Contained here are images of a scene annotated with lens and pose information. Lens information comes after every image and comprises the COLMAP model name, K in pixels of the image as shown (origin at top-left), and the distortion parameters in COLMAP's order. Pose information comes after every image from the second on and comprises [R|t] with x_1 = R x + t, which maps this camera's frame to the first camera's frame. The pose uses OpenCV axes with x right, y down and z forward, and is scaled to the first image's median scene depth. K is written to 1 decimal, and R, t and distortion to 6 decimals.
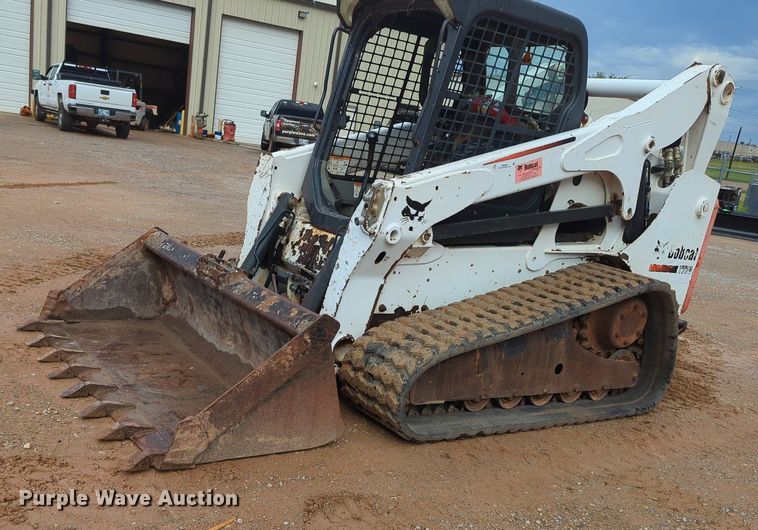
lens RADIAL K [[740.6, 0, 303.9], [0, 740.6, 339.8], [0, 0, 1]] dist [0.076930, -0.074106]
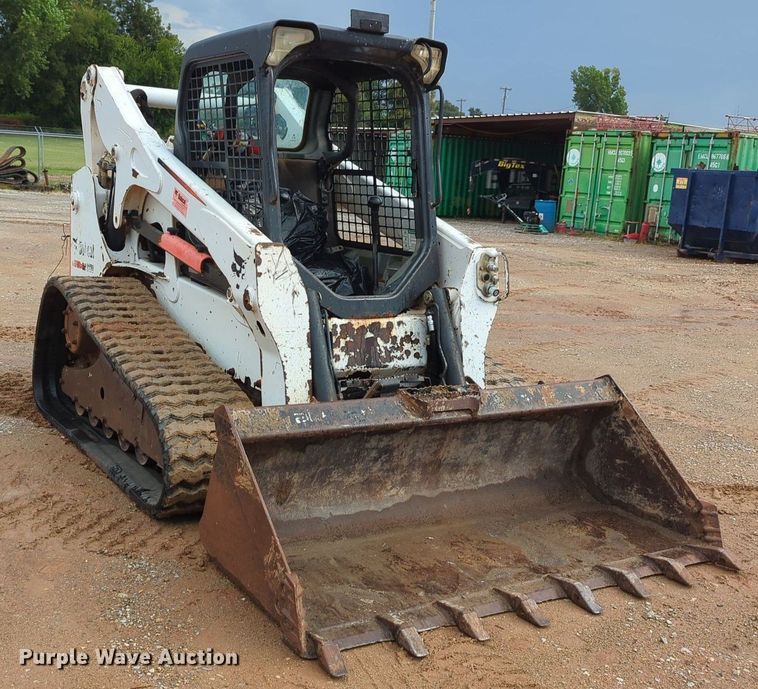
lens RADIAL K [[965.2, 0, 338.6], [0, 965.2, 308.6], [0, 0, 1]] dist [0.171533, -0.004965]
pose [[0.008556, -0.280162, 0.959915, -0.976597], [0.215533, 0.937903, 0.271816, -0.442313], [-0.976459, 0.204568, 0.068409, 0.914040]]
